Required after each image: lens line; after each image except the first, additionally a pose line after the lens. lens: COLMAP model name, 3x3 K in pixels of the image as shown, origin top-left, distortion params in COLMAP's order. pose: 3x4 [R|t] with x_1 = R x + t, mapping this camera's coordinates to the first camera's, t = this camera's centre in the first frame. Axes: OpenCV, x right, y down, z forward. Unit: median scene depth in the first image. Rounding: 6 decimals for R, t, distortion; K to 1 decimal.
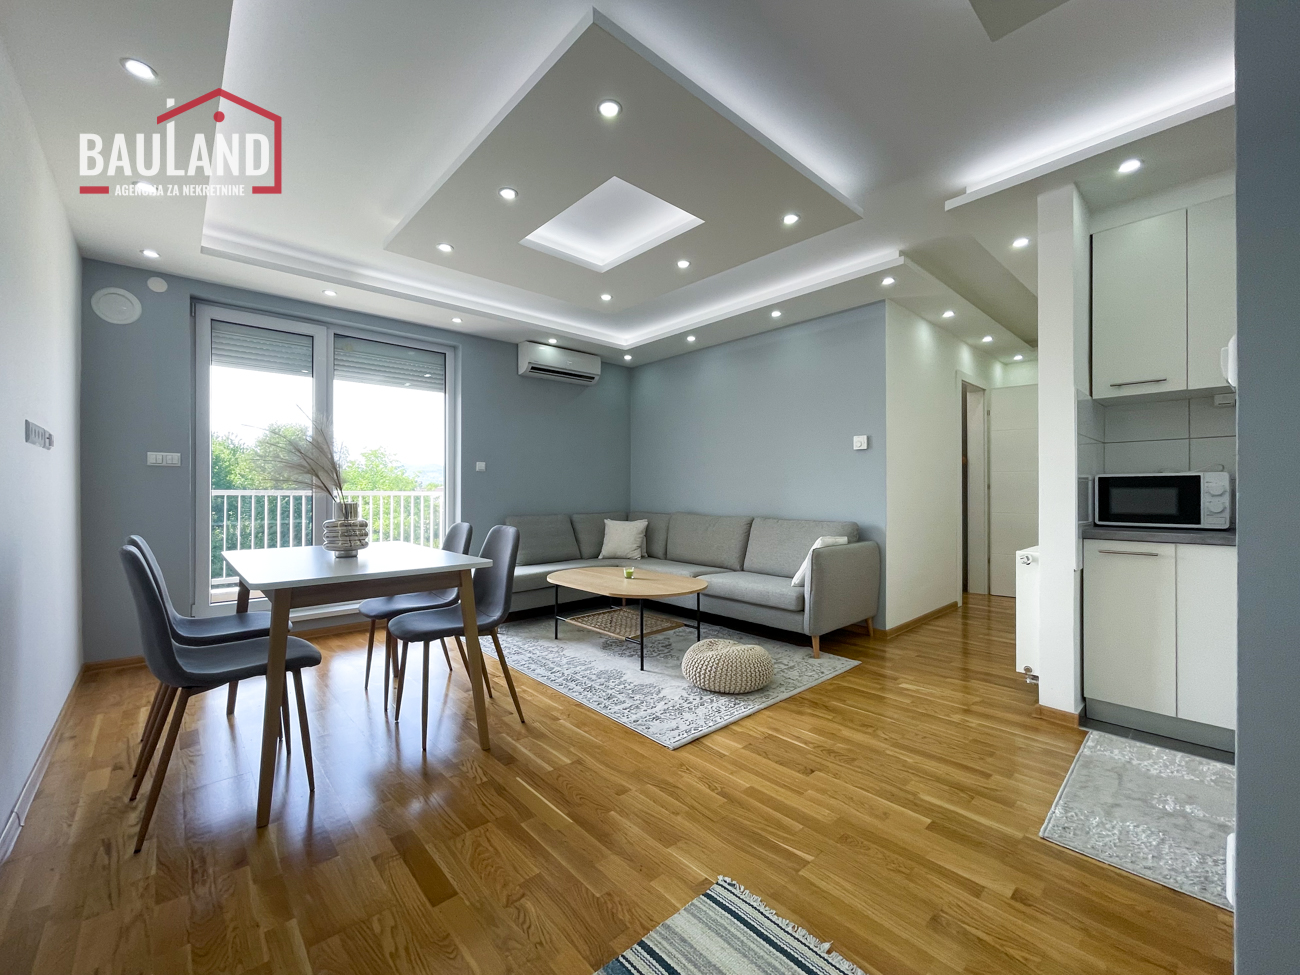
lens RADIAL K [[532.1, 0, 654.6], [0, 532.1, 494.2], [0, 0, 1]] dist [-0.003043, 0.000088]
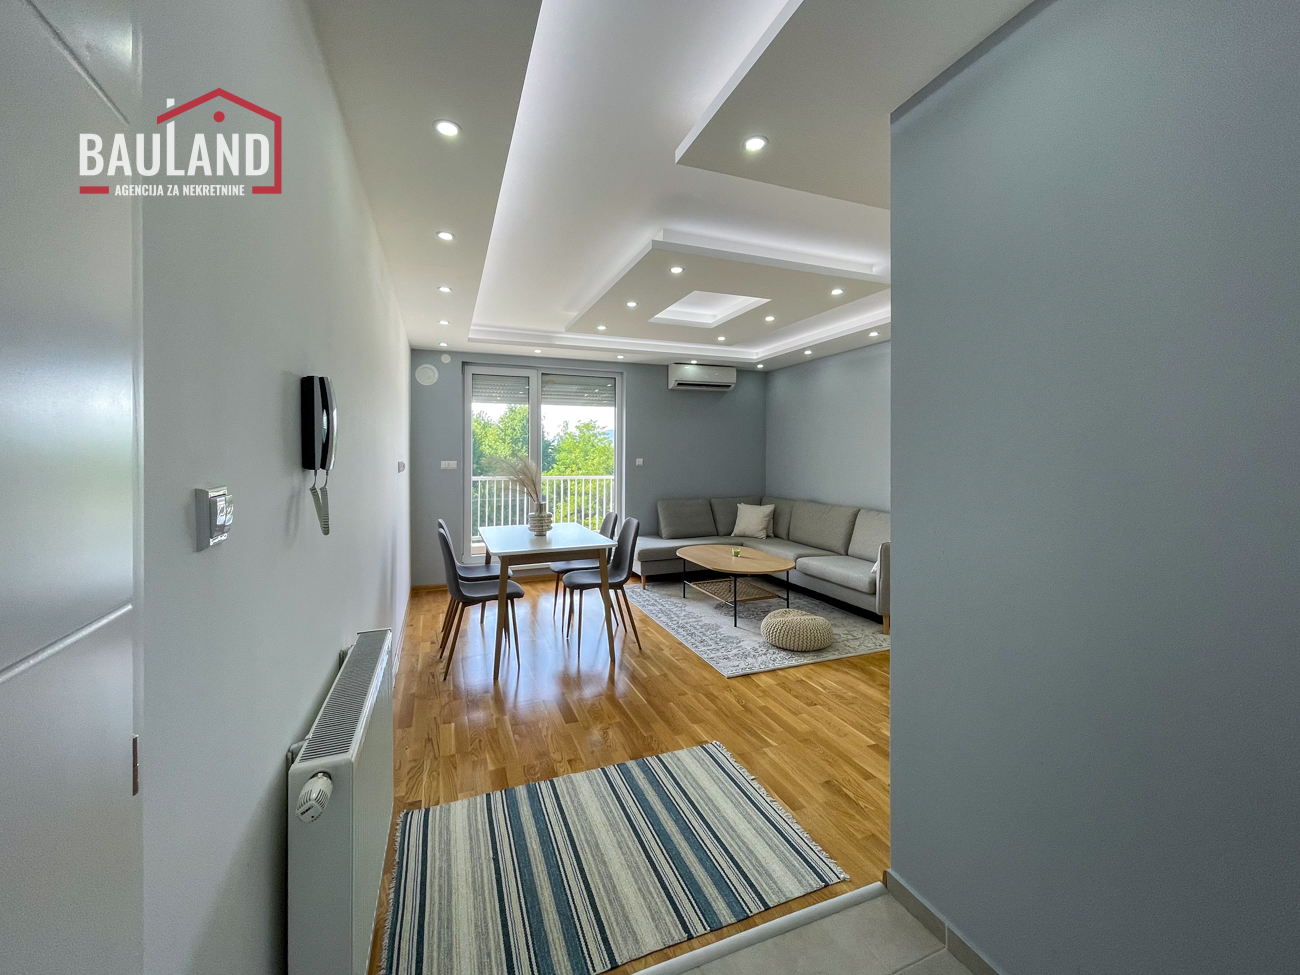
lens RADIAL K [[528.3, 0, 656.1], [0, 528.3, 462.0], [0, 0, 1]] dist [0.001924, 0.000029]
pose [[0.937142, 0.005847, -0.348898, 0.244494], [-0.003089, 0.999959, 0.008461, -0.092135], [0.348934, -0.006851, 0.937122, -0.306491]]
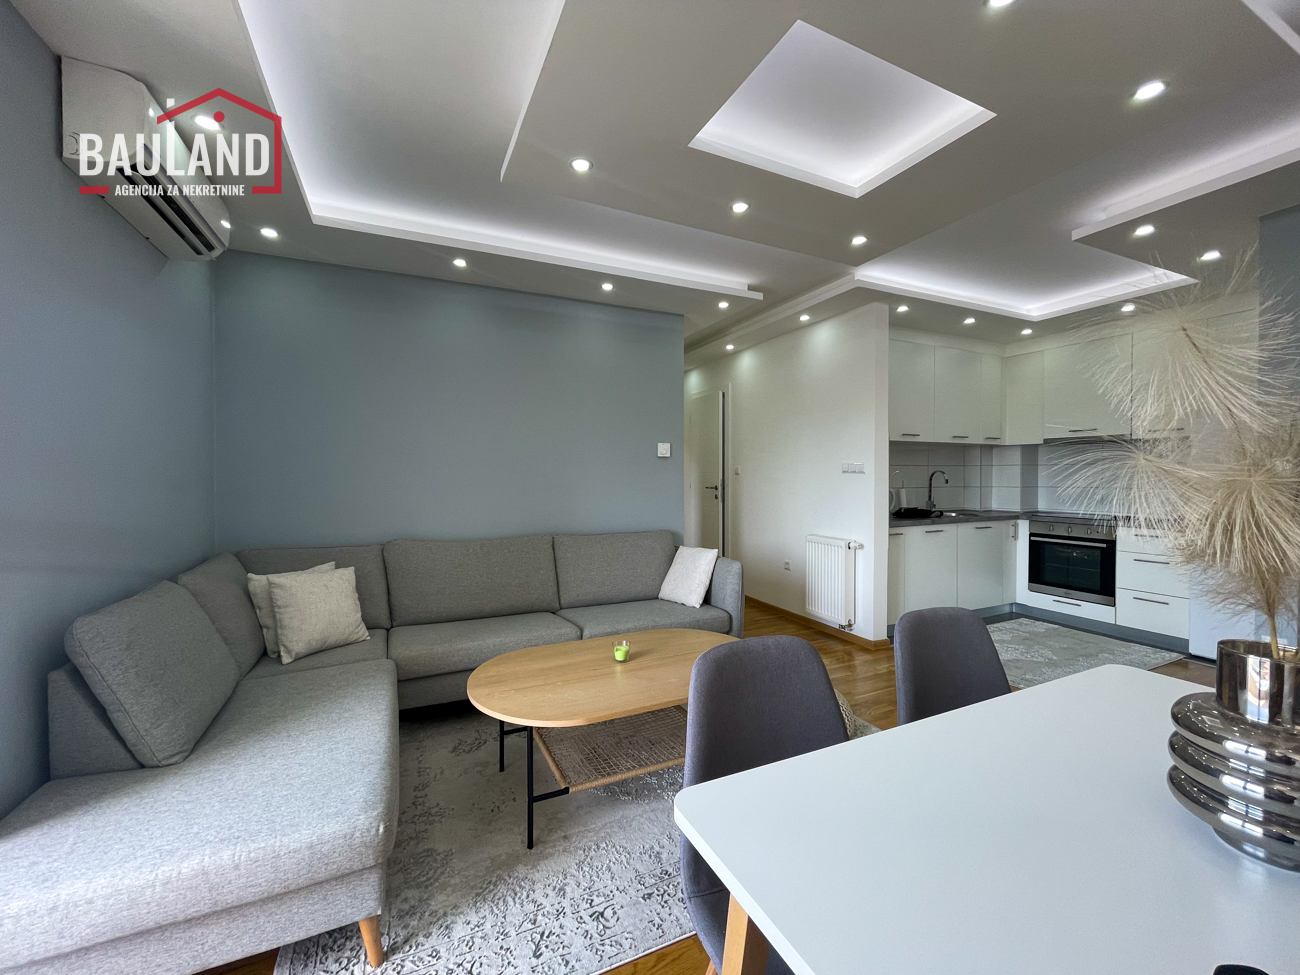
lens RADIAL K [[530.7, 0, 648.4], [0, 530.7, 481.4], [0, 0, 1]] dist [0.000502, -0.000048]
pose [[0.302704, -0.008016, 0.953051, -0.691503], [0.004160, 0.999966, 0.007089, -0.055701], [-0.953075, 0.001819, 0.302728, 0.891090]]
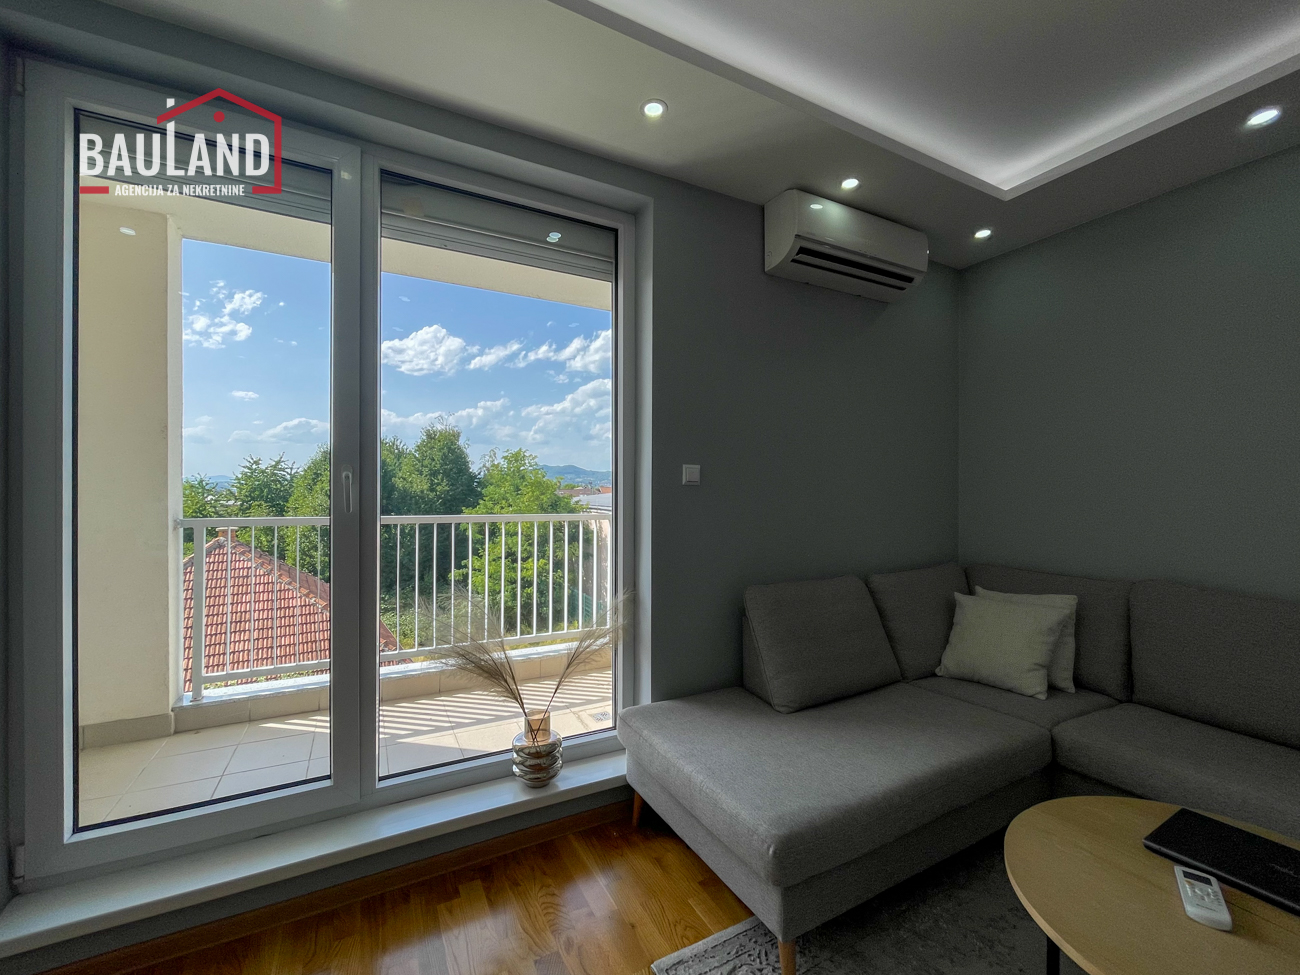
lens RADIAL K [[538.4, 0, 639.1], [0, 538.4, 495.2], [0, 0, 1]] dist [-0.004168, -0.000394]
pose [[0.965142, 0.004986, -0.261679, -0.365860], [-0.004889, 0.999988, 0.001020, -0.049647], [0.261680, 0.000295, 0.965155, 0.803385]]
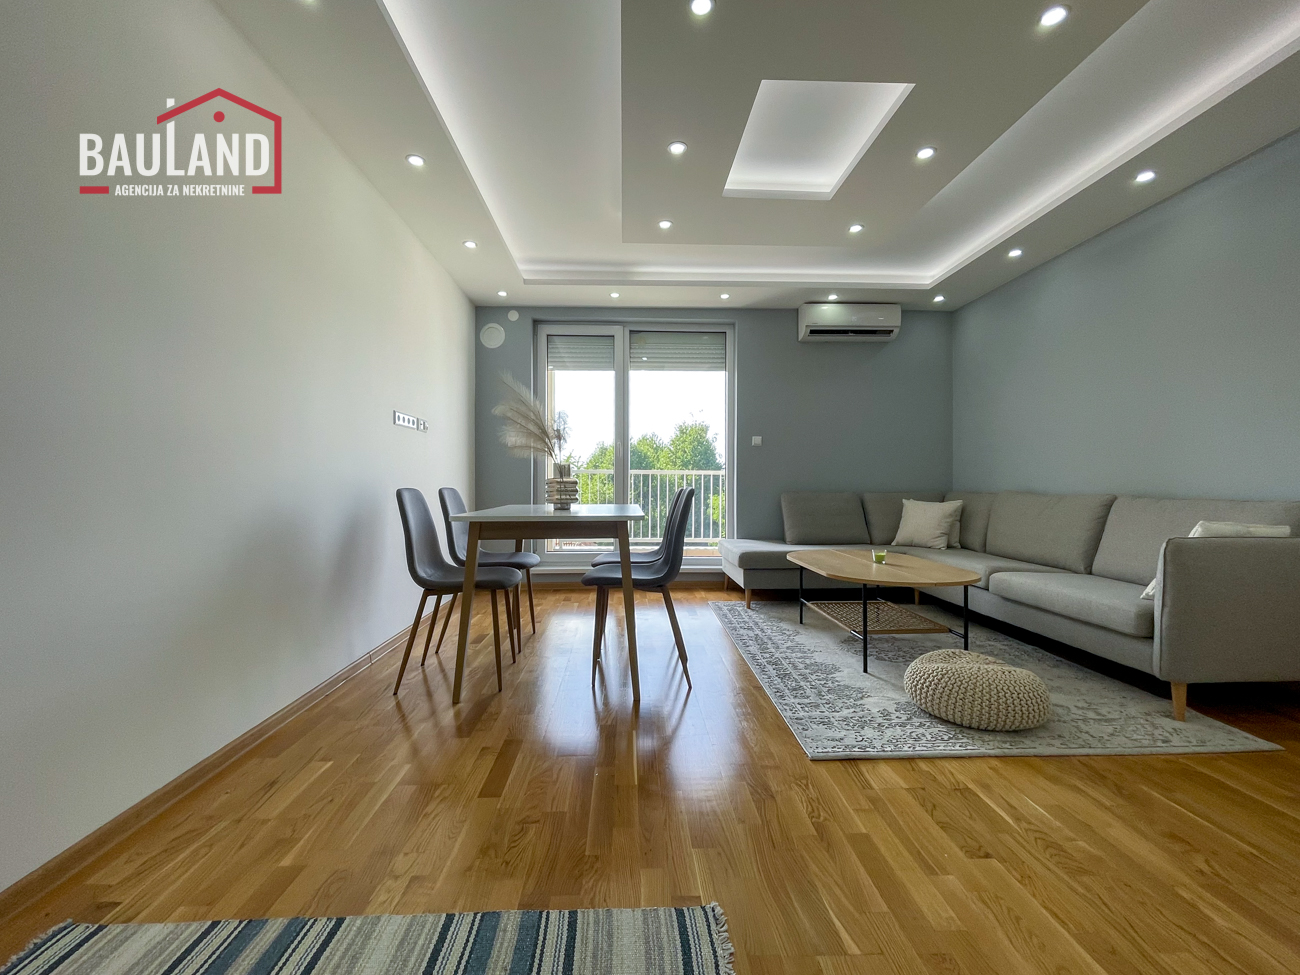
lens RADIAL K [[549.5, 0, 650.0], [0, 549.5, 487.5], [0, 0, 1]] dist [-0.017170, 0.008376]
pose [[0.762956, 0.003997, -0.646438, 0.258340], [-0.002917, 0.999992, 0.002740, 0.046605], [0.646444, -0.000205, 0.762961, 0.145804]]
